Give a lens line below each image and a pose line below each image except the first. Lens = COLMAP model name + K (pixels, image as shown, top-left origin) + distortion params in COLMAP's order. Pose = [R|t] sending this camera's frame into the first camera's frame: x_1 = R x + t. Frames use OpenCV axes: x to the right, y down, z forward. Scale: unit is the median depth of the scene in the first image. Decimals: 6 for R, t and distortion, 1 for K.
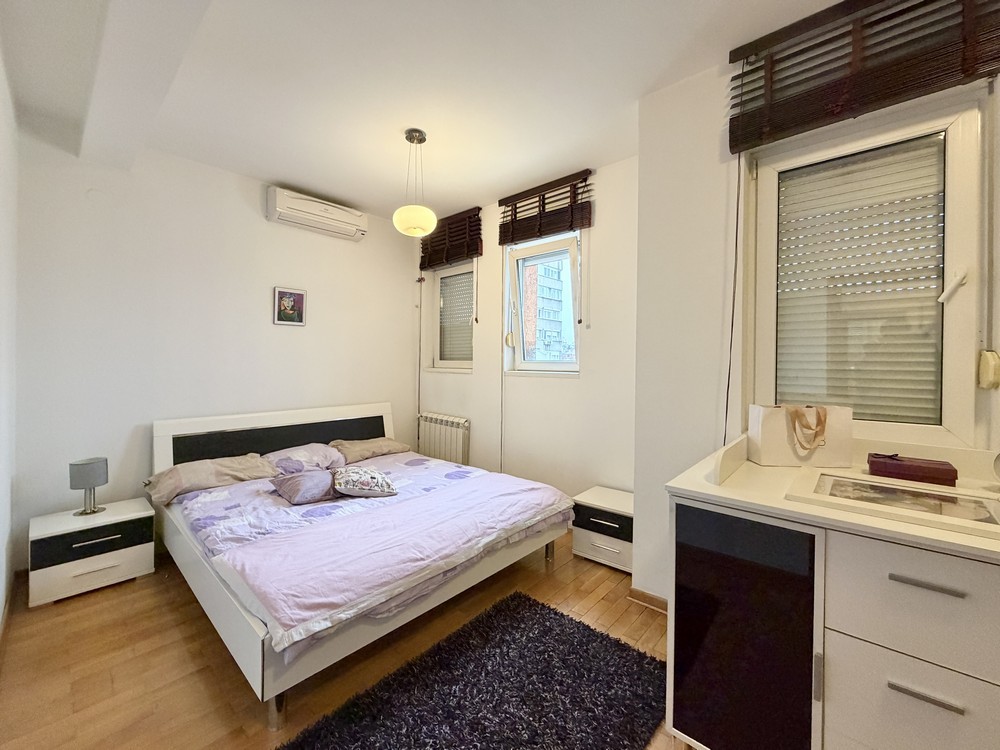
lens RADIAL K [[408.1, 0, 497.2], [0, 408.1, 362.5], [0, 0, 1]] dist [-0.001796, -0.000291]
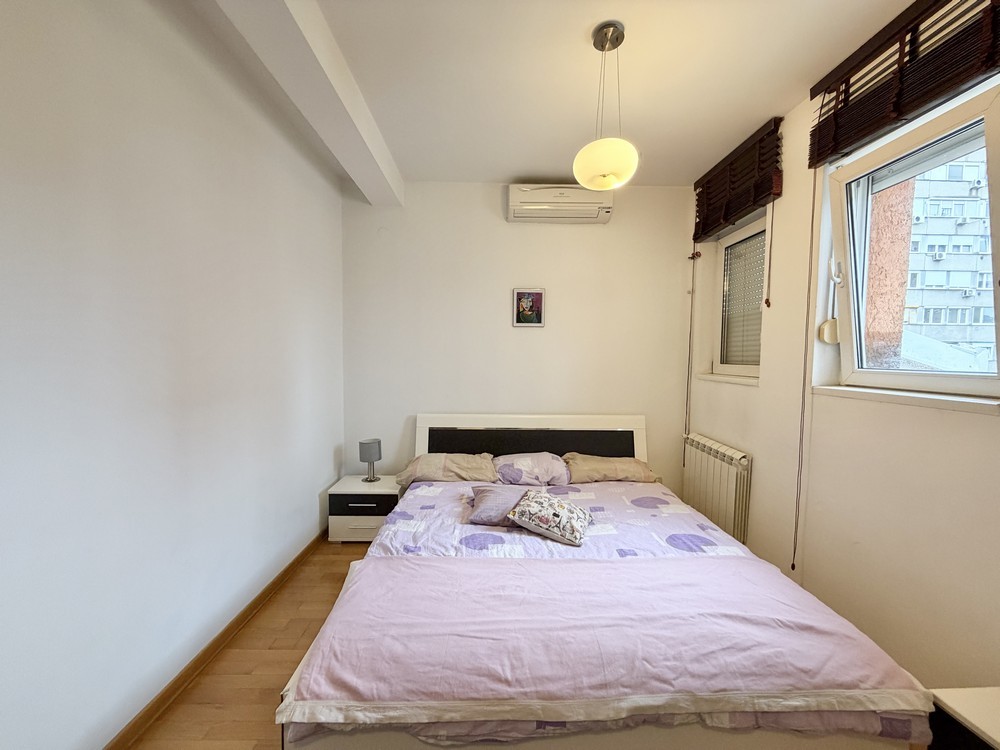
lens RADIAL K [[396.9, 0, 496.3], [0, 396.9, 376.6], [0, 0, 1]] dist [-0.000988, -0.000020]
pose [[0.684108, 0.037745, -0.728404, 0.168211], [-0.006542, 0.998937, 0.045620, -0.021215], [0.729352, -0.026444, 0.683628, 0.391747]]
